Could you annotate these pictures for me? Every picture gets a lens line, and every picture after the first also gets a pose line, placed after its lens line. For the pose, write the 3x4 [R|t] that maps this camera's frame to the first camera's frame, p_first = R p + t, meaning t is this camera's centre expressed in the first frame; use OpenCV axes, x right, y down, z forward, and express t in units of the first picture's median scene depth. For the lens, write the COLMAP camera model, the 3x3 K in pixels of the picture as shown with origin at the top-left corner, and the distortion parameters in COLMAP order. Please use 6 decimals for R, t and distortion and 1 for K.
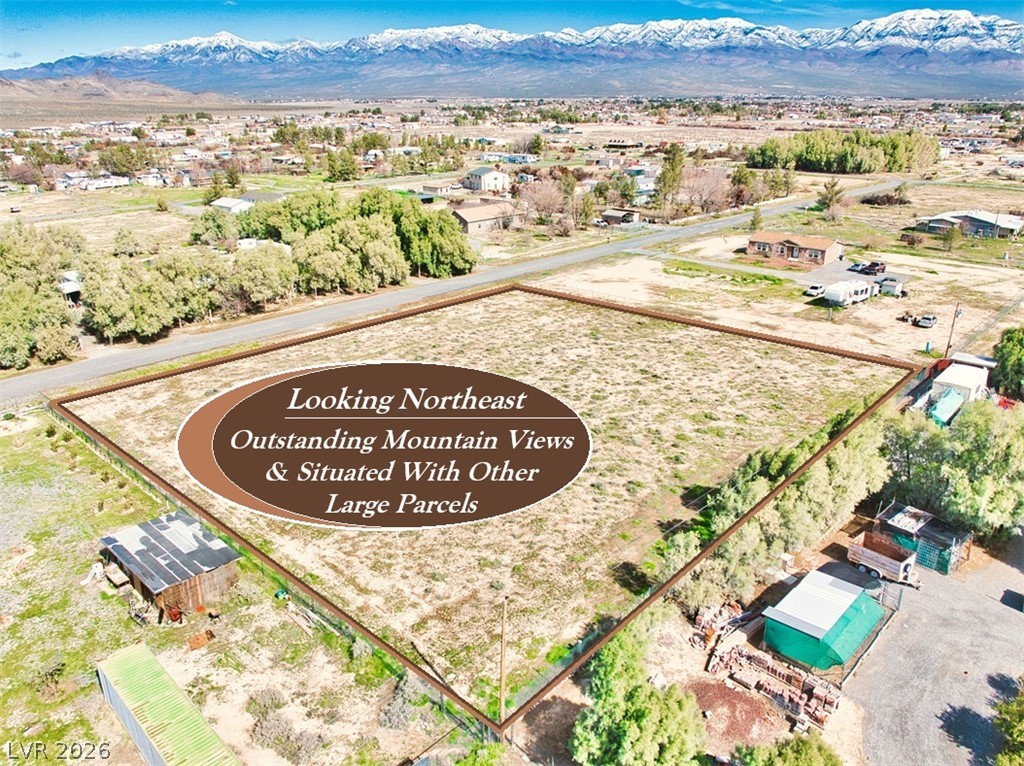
lens RADIAL K [[735.9, 0, 513.5], [0, 735.9, 429.8], [0, 0, 1]] dist [-0.028896, -0.006319]
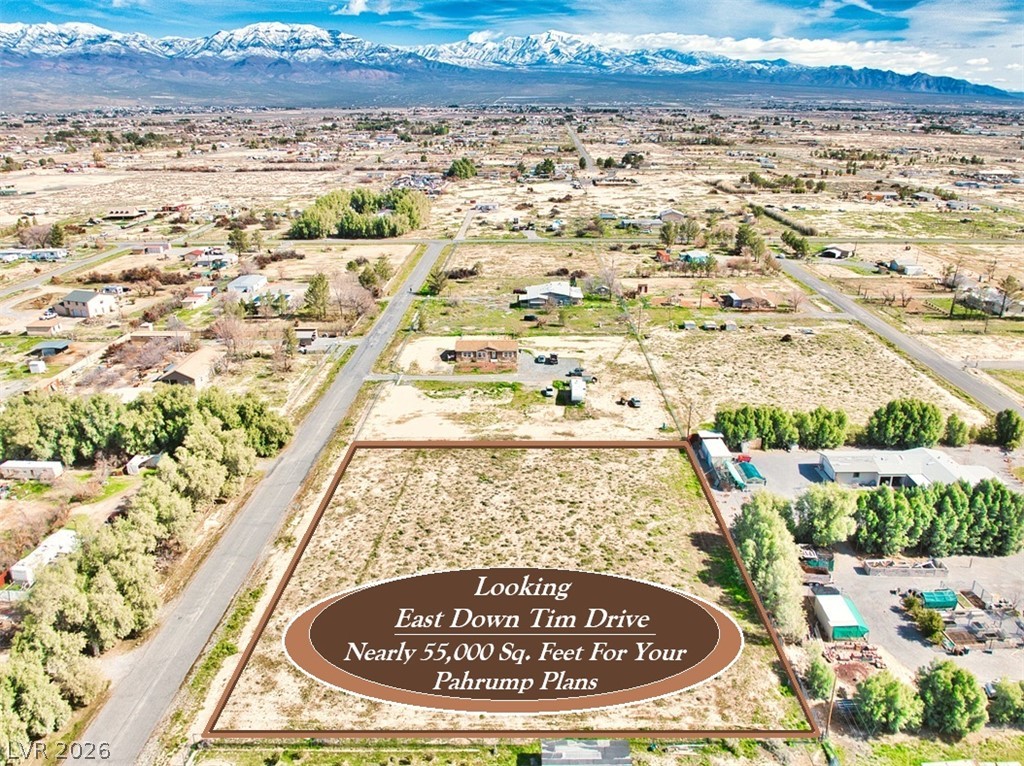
lens RADIAL K [[735.9, 0, 513.5], [0, 735.9, 429.8], [0, 0, 1]] dist [-0.028896, -0.006319]
pose [[0.739222, -0.270278, 0.616847, -0.647549], [0.276976, 0.956898, 0.087350, -0.318891], [-0.613869, 0.106281, 0.782221, -0.069922]]
